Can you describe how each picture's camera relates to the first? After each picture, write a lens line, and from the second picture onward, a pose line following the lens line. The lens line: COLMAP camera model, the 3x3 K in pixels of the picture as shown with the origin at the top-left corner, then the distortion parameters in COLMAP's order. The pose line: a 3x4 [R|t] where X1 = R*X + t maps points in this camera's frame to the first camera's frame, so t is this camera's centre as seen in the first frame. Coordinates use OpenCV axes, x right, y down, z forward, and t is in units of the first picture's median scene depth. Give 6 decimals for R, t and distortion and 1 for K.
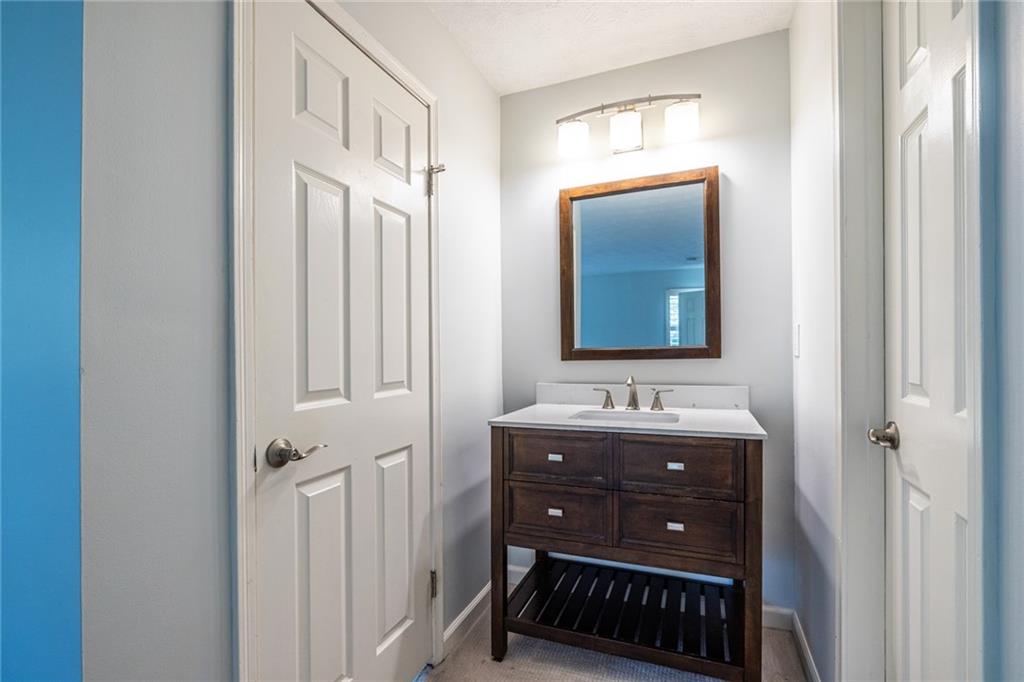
lens RADIAL K [[471.7, 0, 512.3], [0, 471.7, 346.2], [0, 0, 1]] dist [0.001879, 0.000108]
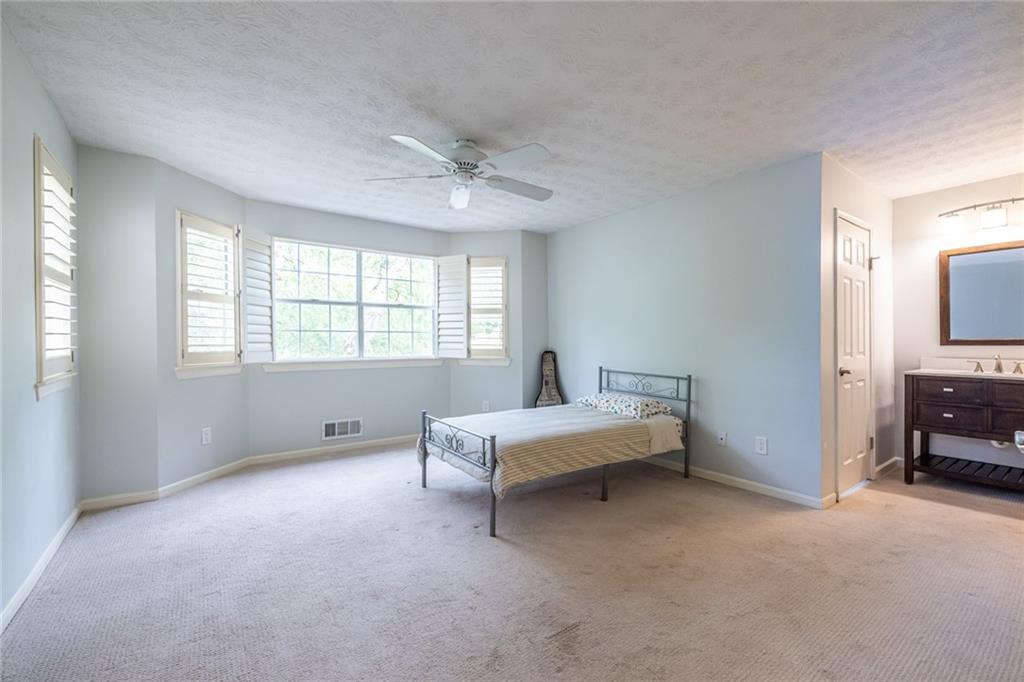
lens RADIAL K [[439.5, 0, 504.4], [0, 439.5, 339.3], [0, 0, 1]] dist [-0.000647, -0.000110]
pose [[0.847366, 0.004260, -0.530992, -0.530465], [-0.002734, 0.999990, 0.003659, 0.005892], [0.531003, -0.001649, 0.847369, -1.665870]]
